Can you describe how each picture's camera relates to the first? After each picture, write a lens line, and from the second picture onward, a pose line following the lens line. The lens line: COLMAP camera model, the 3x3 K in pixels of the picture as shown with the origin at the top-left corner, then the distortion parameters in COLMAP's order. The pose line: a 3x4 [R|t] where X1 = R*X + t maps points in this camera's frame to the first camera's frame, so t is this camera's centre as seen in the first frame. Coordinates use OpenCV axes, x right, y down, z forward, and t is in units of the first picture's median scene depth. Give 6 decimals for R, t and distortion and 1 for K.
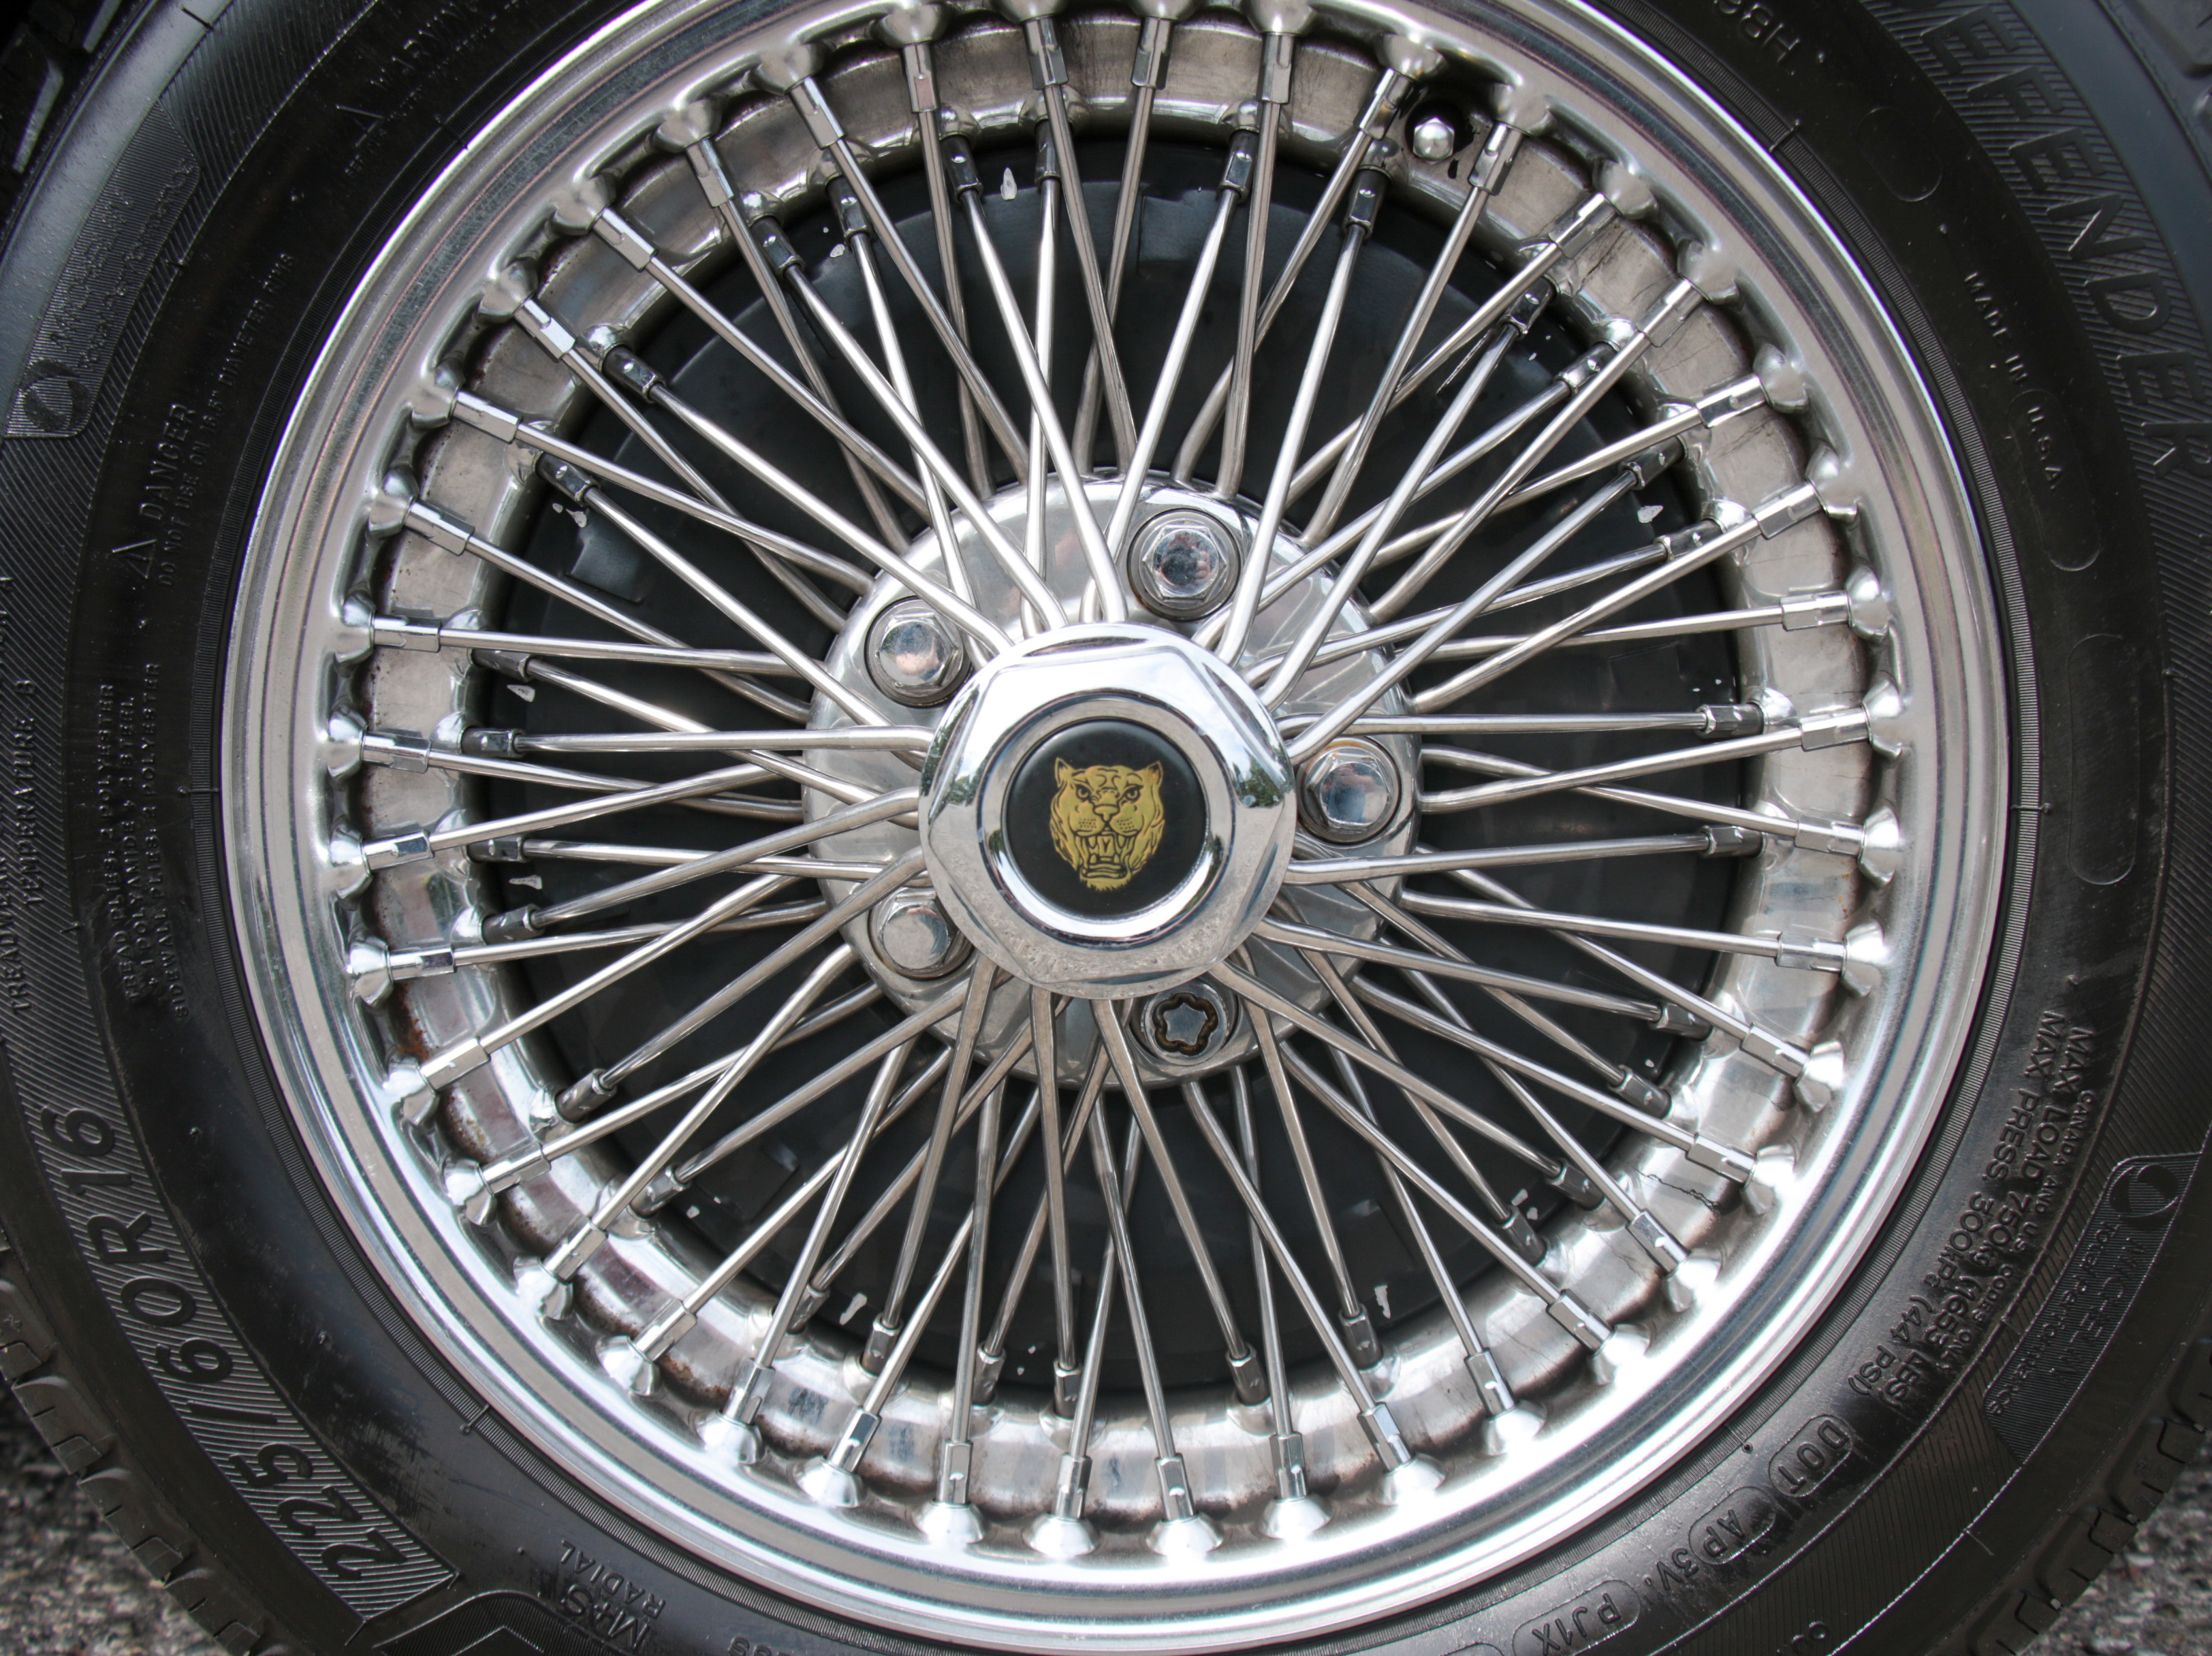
lens RADIAL K [[2224.8, 0, 1051.1], [0, 2224.8, 829.2], [0, 0, 1]] dist [-0.166390, 0.166269]
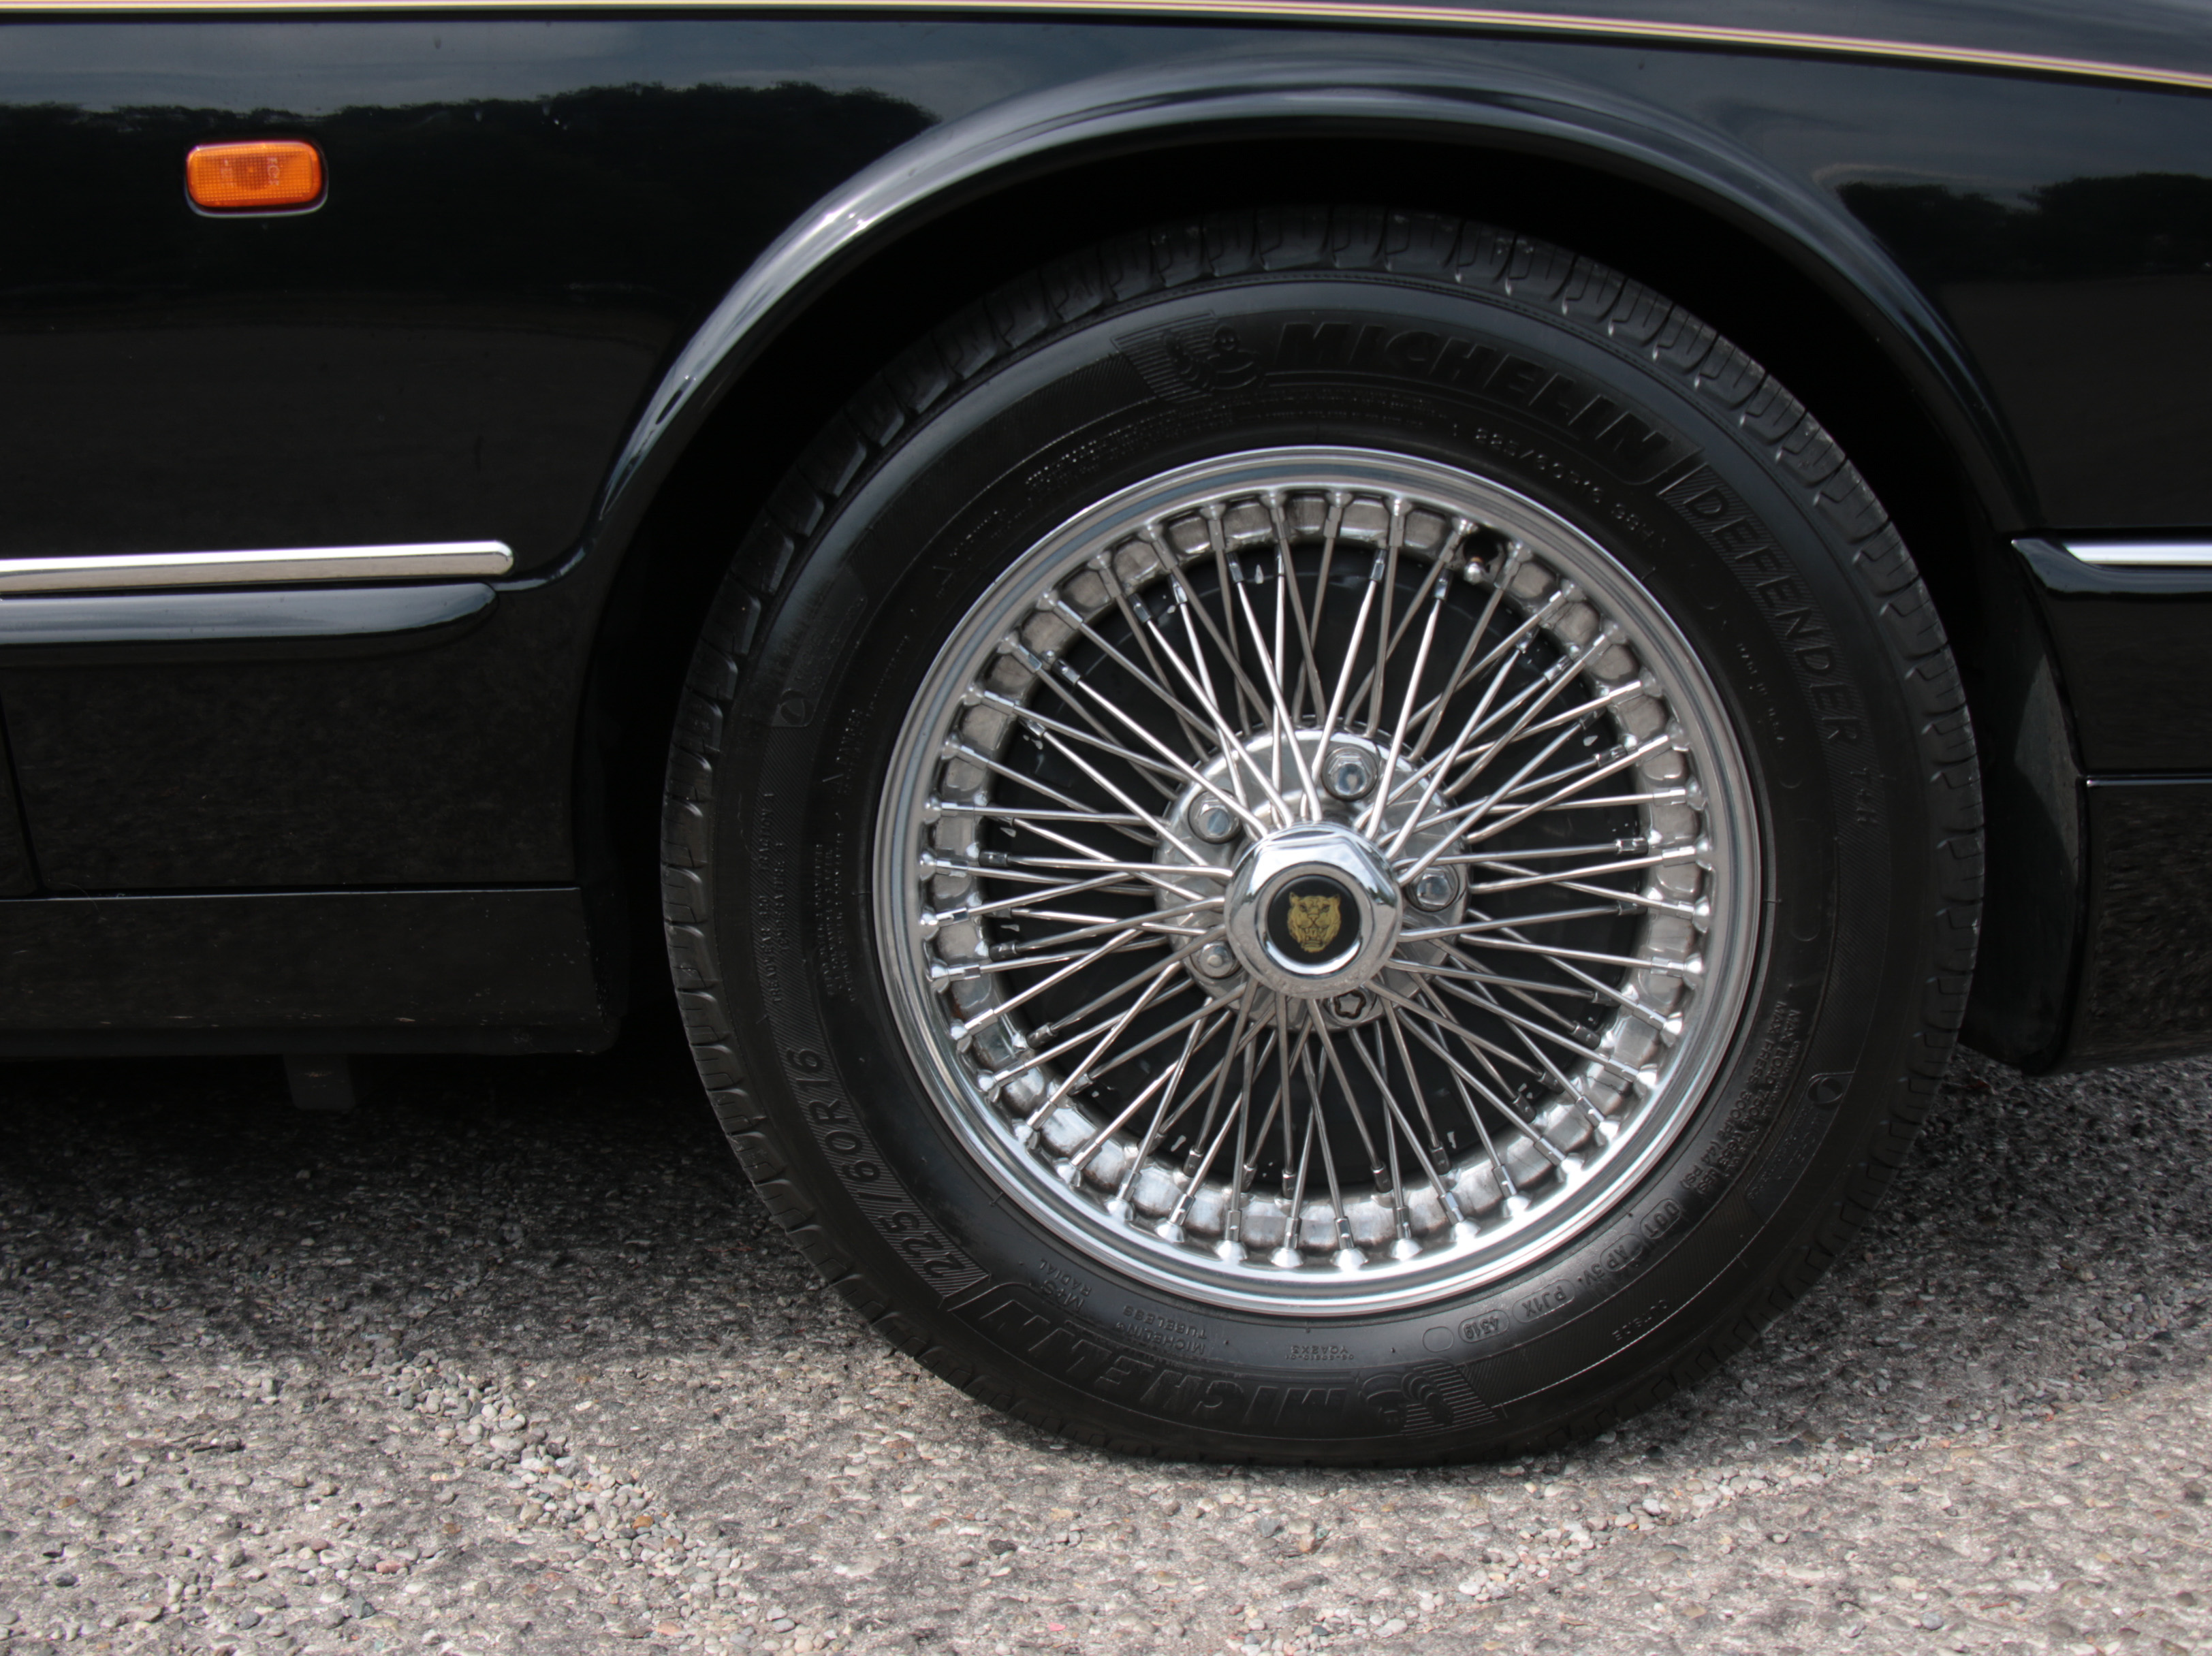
lens RADIAL K [[2224.8, 0, 1051.1], [0, 2224.8, 829.2], [0, 0, 1]] dist [-0.166390, 0.166269]
pose [[0.997303, -0.004955, -0.073224, -0.060634], [0.010496, 0.997092, 0.075476, -0.219561], [0.072637, -0.076041, 0.994455, -0.984837]]
